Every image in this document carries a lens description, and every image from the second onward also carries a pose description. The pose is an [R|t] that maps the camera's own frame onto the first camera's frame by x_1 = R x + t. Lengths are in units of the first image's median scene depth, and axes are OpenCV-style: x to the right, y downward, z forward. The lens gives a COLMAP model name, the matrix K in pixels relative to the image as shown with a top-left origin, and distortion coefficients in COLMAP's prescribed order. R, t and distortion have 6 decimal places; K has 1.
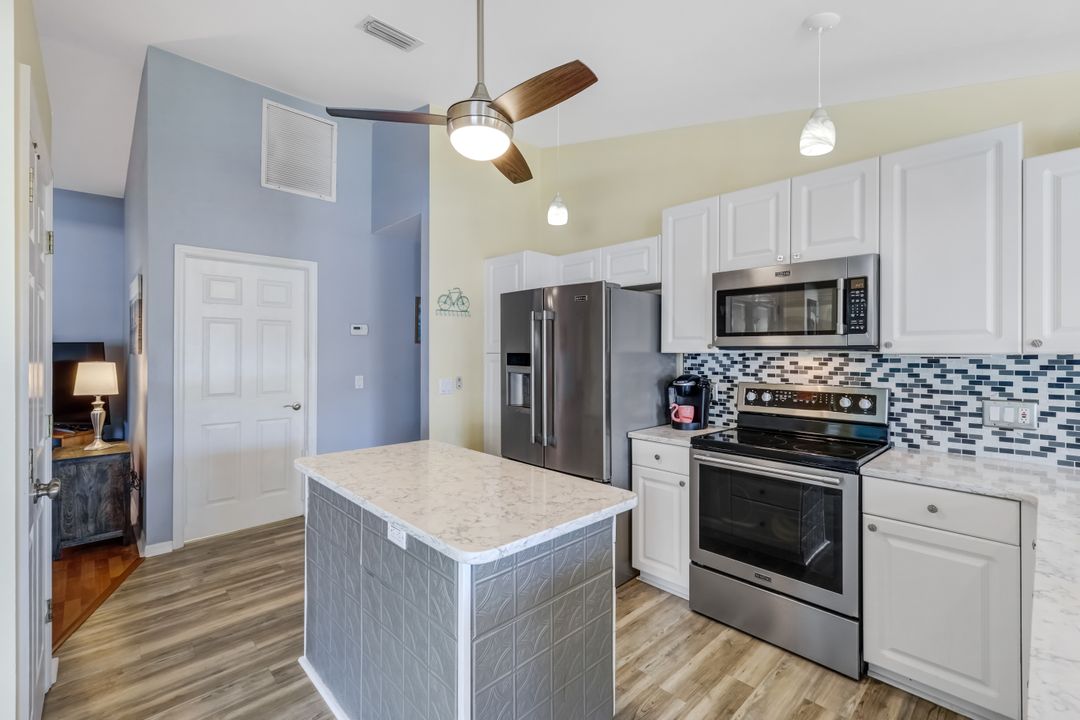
lens RADIAL K [[474.2, 0, 539.8], [0, 474.2, 353.4], [0, 0, 1]] dist [0.000642, 0.000131]
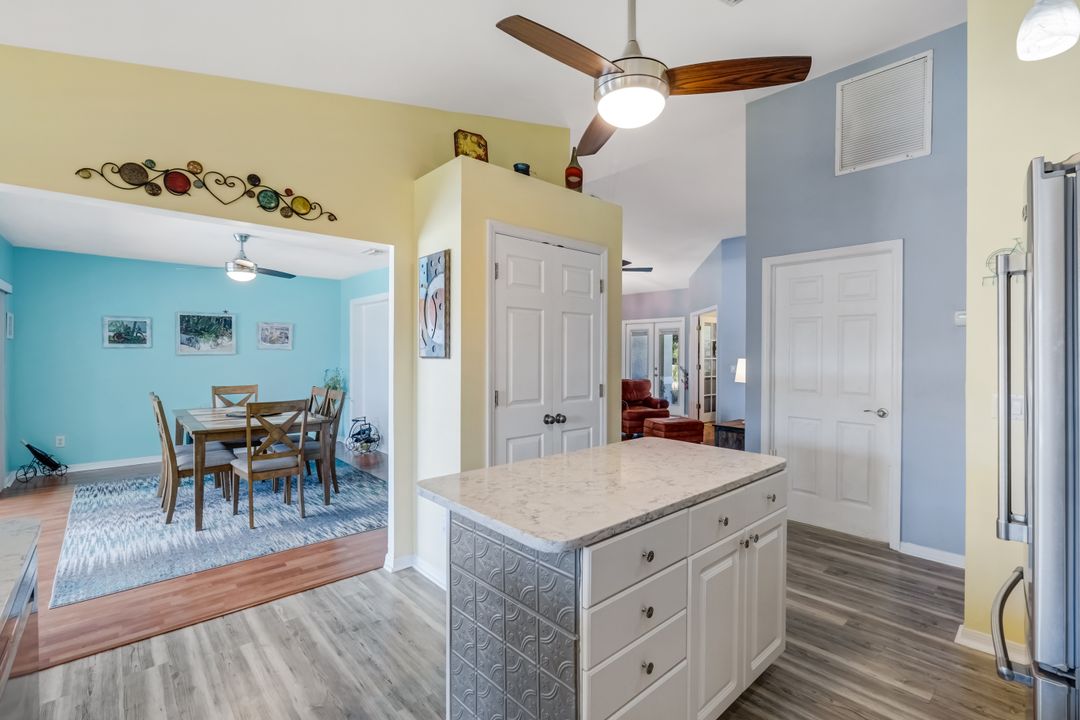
lens RADIAL K [[480.5, 0, 534.6], [0, 480.5, 347.6], [0, 0, 1]] dist [-0.000894, -0.000248]
pose [[-0.034528, -0.009043, -0.999363, 0.646926], [-0.005527, 0.999946, -0.008857, 0.010030], [0.999388, 0.005217, -0.034576, 0.691691]]
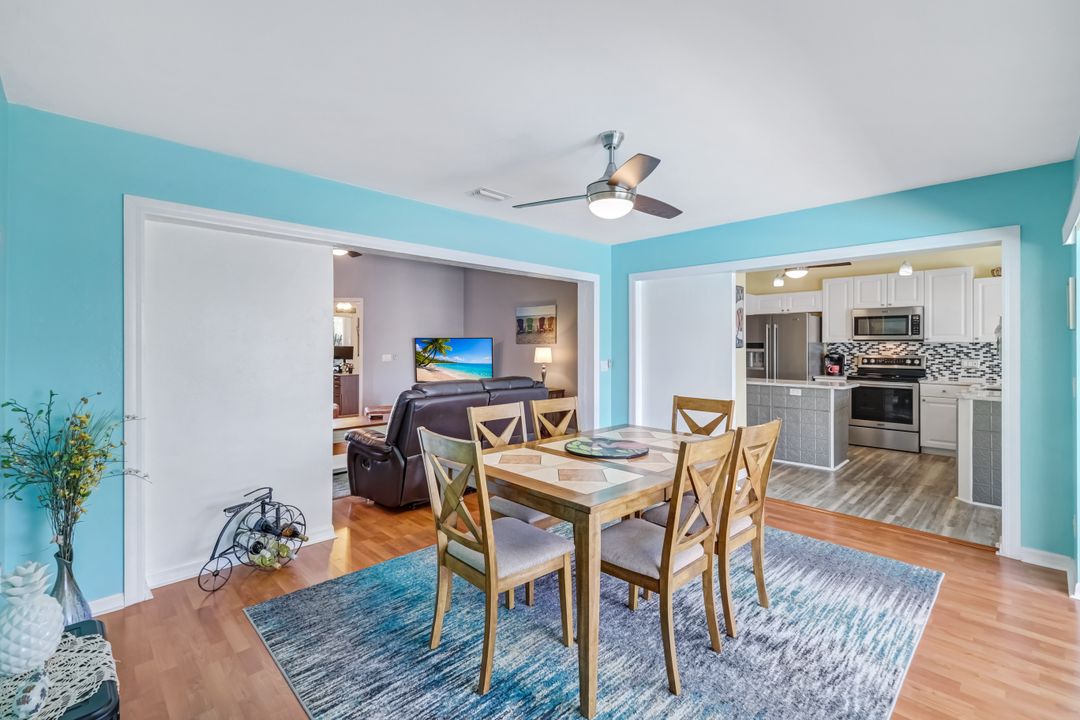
lens RADIAL K [[480.5, 0, 534.6], [0, 480.5, 347.6], [0, 0, 1]] dist [-0.000894, -0.000248]
pose [[0.999987, -0.000001, 0.005074, -1.420185], [0.000000, 1.000000, 0.000235, 0.028157], [-0.005074, -0.000235, 0.999987, -1.619233]]
